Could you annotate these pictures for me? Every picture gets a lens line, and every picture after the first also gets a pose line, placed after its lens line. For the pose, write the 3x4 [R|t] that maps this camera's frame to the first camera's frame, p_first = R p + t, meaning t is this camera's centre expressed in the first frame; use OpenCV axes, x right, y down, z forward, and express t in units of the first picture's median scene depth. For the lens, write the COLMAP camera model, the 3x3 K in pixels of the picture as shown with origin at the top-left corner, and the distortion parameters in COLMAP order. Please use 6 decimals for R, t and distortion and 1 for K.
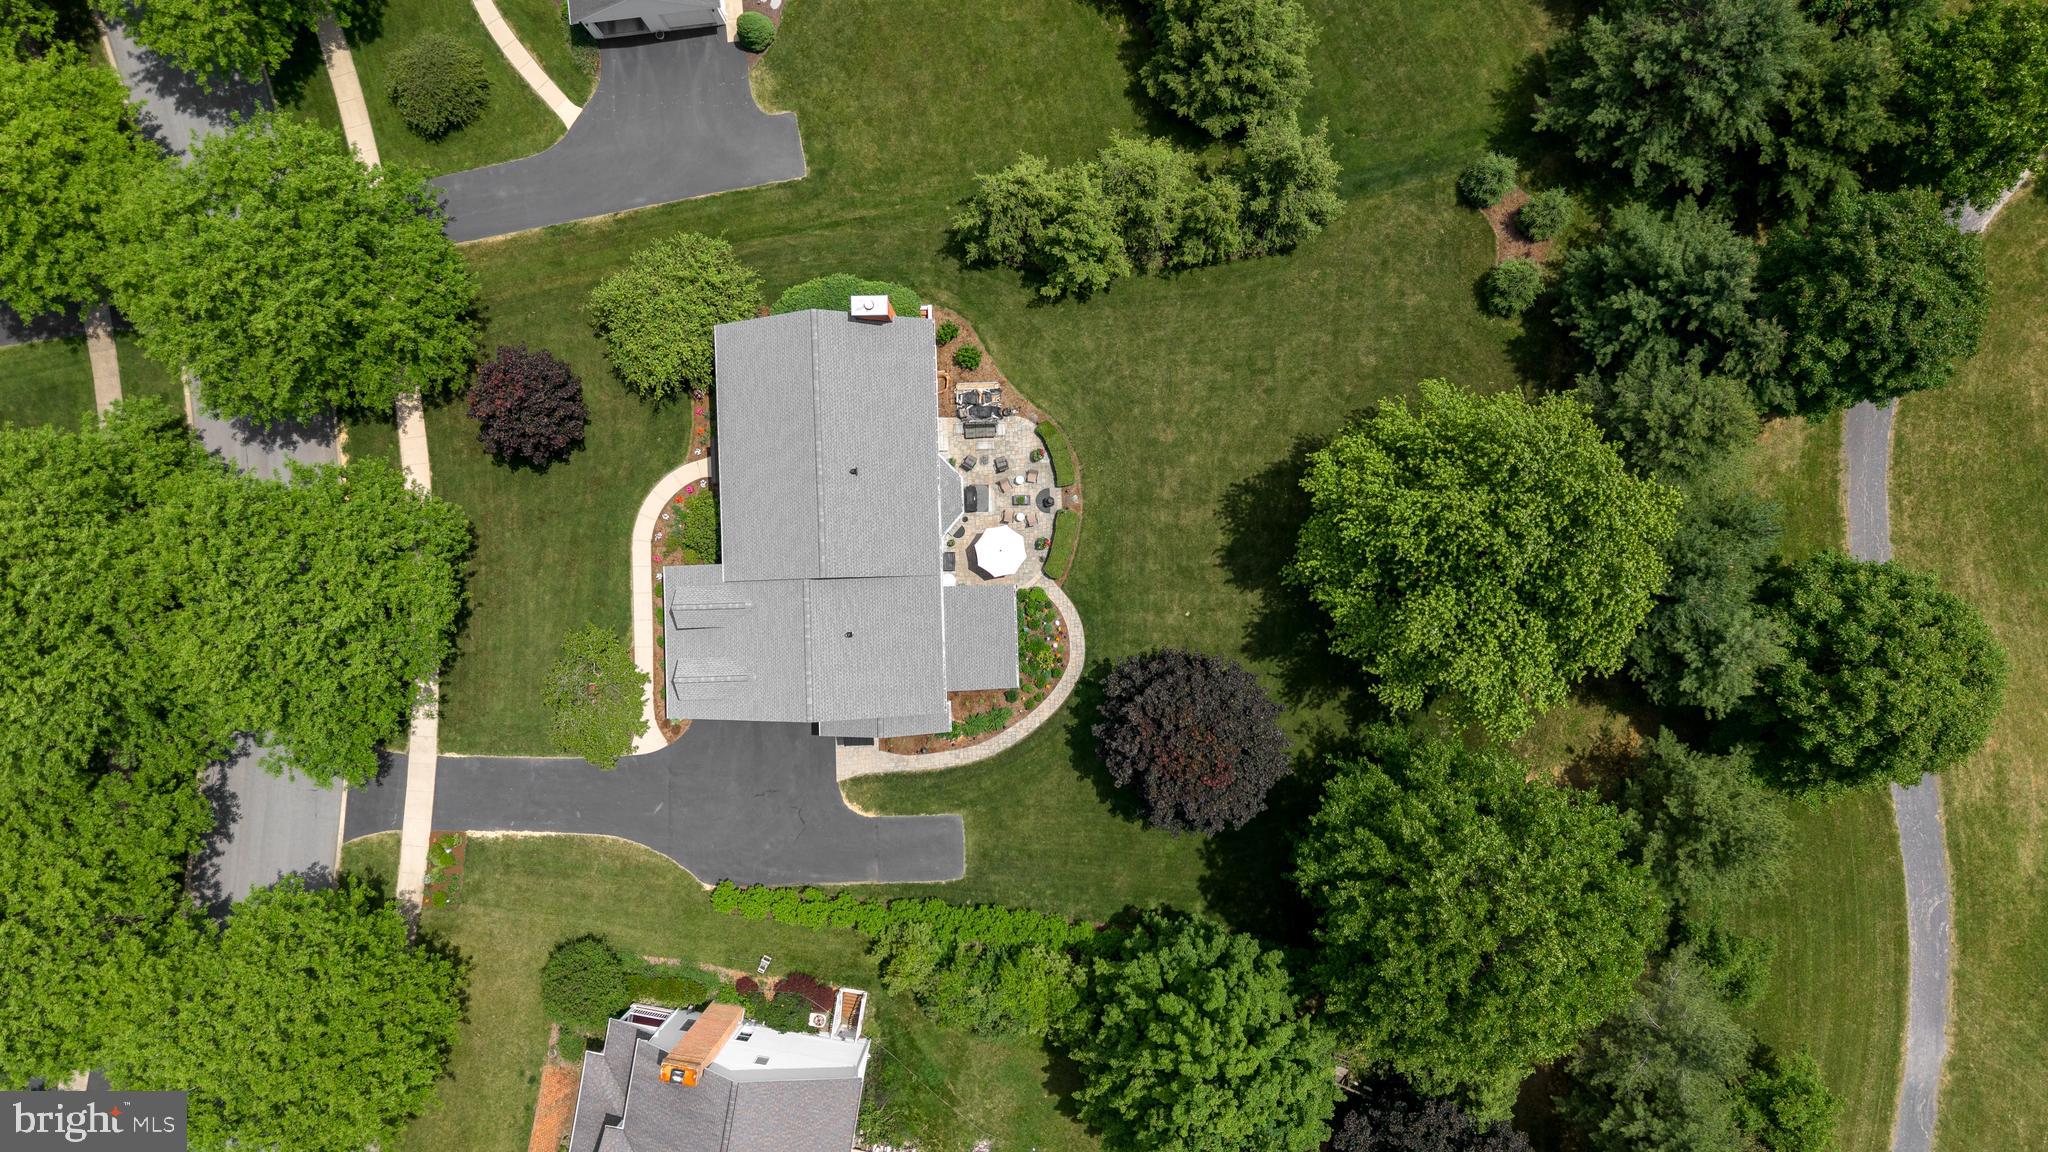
lens RADIAL K [[1430.4, 0, 1024.0], [0, 1430.4, 576.0], [0, 0, 1]] dist [0.019409, -0.026550]
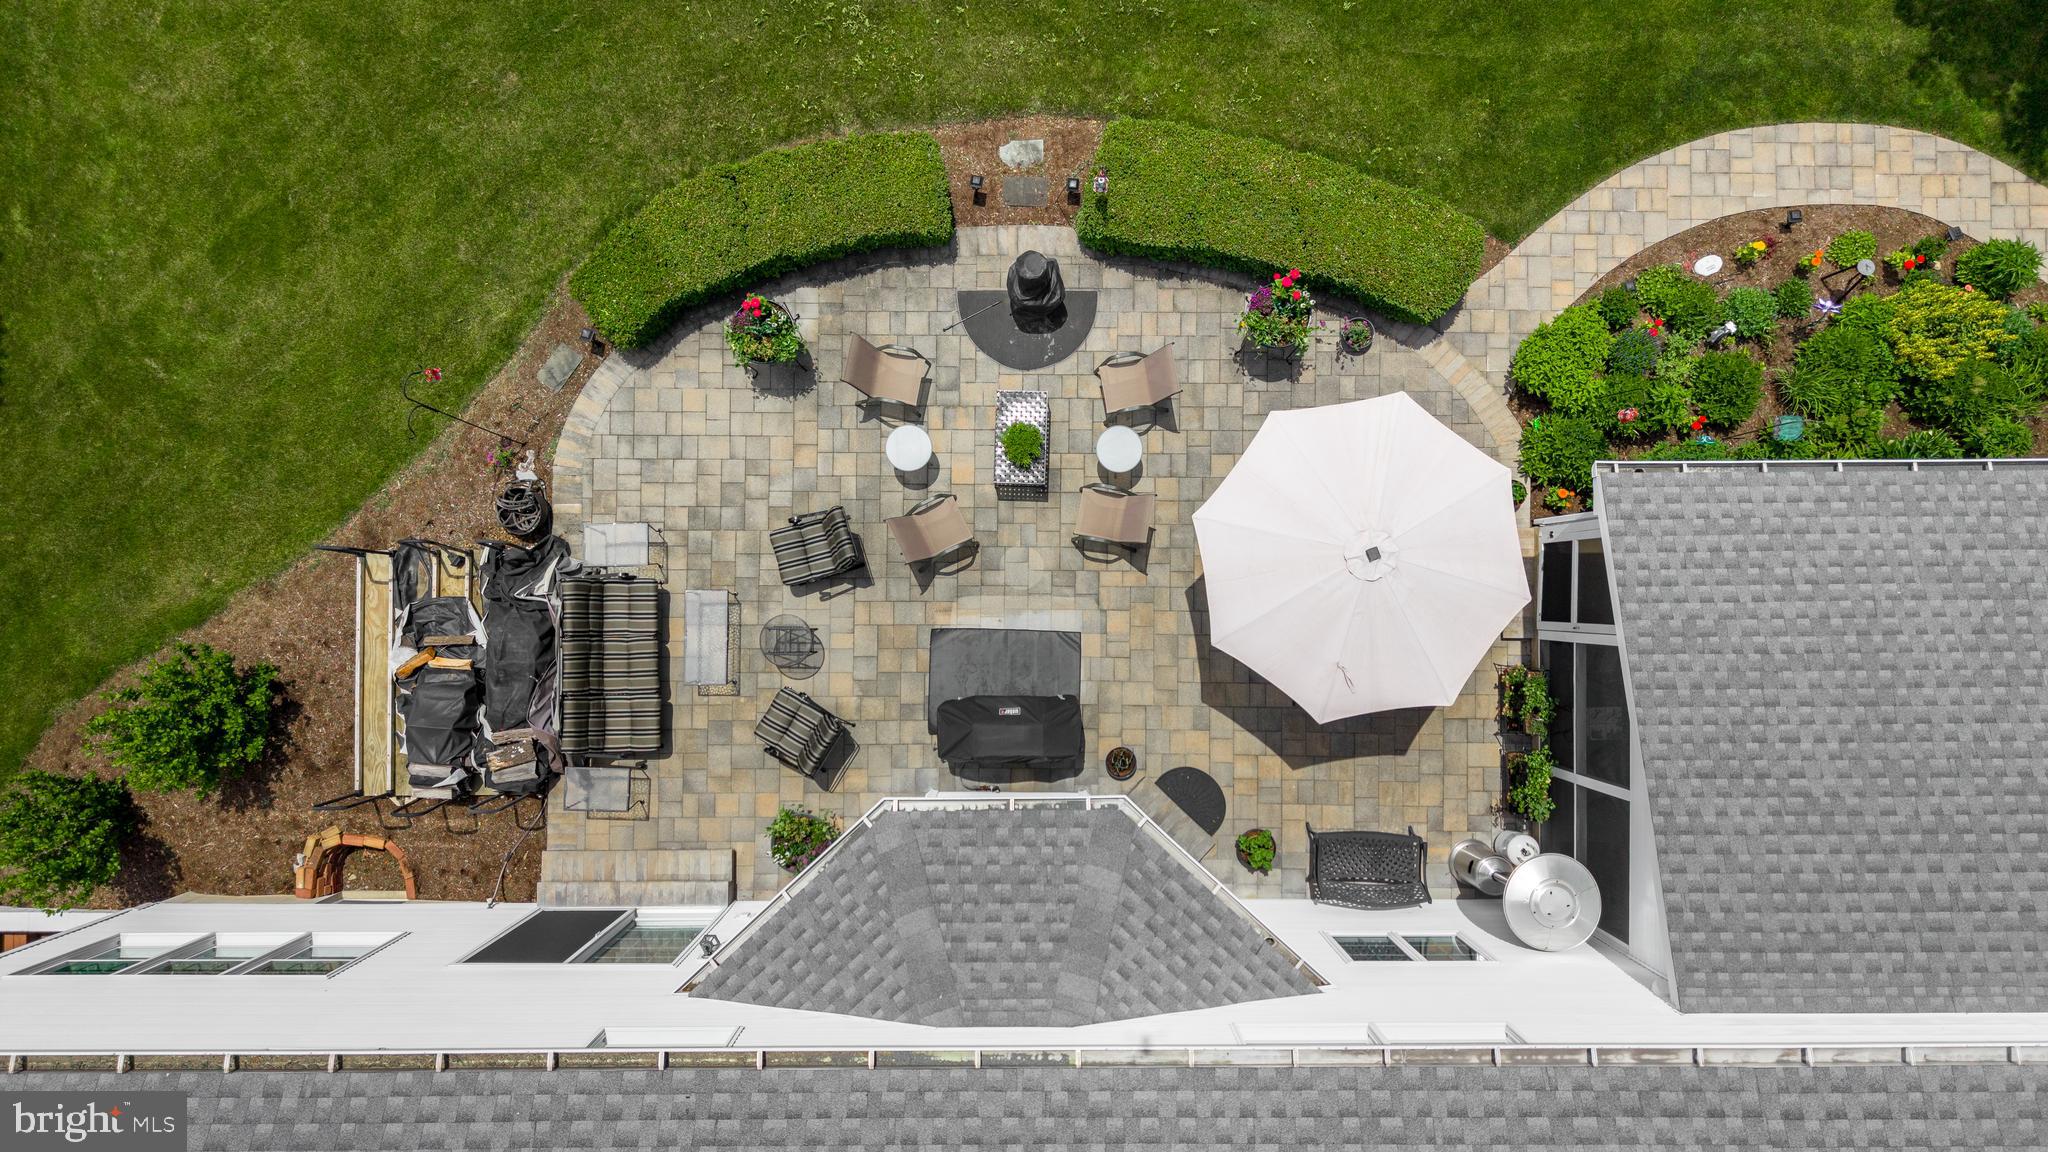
lens RADIAL K [[1458.7, 0, 1024.0], [0, 1458.7, 576.0], [0, 0, 1]] dist [0.039811, -0.052405]
pose [[0.027071, -0.998918, 0.037815, -0.025122], [0.999633, 0.027044, -0.001232, -0.052473], [0.000208, 0.037834, 0.999284, 0.824683]]
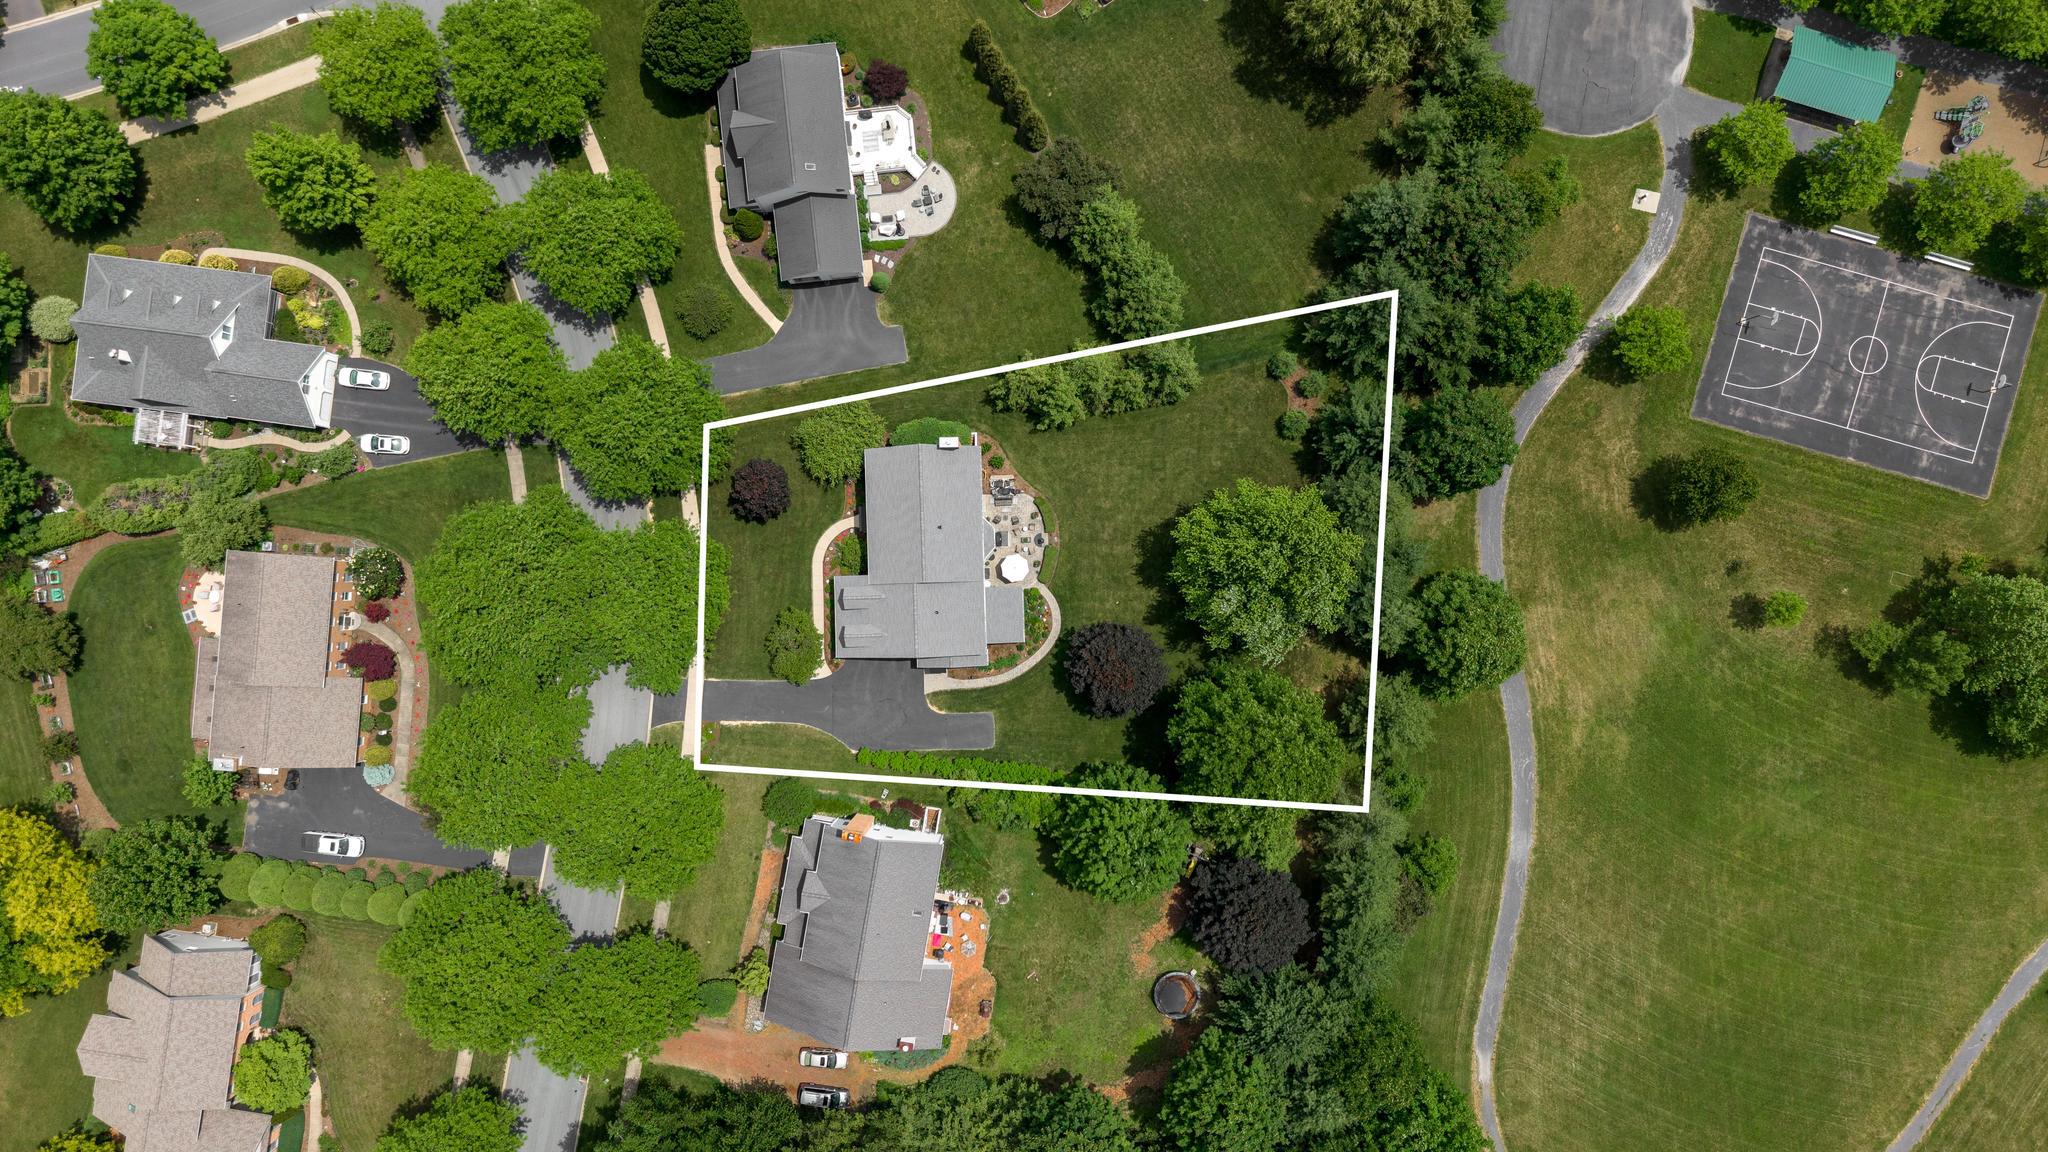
lens RADIAL K [[1458.7, 0, 1024.0], [0, 1458.7, 576.0], [0, 0, 1]] dist [0.039811, -0.052405]
pose [[0.999985, 0.001947, 0.005185, -0.014012], [-0.001933, 0.999994, -0.002759, -0.001944], [-0.005191, 0.002749, 0.999983, -0.863083]]
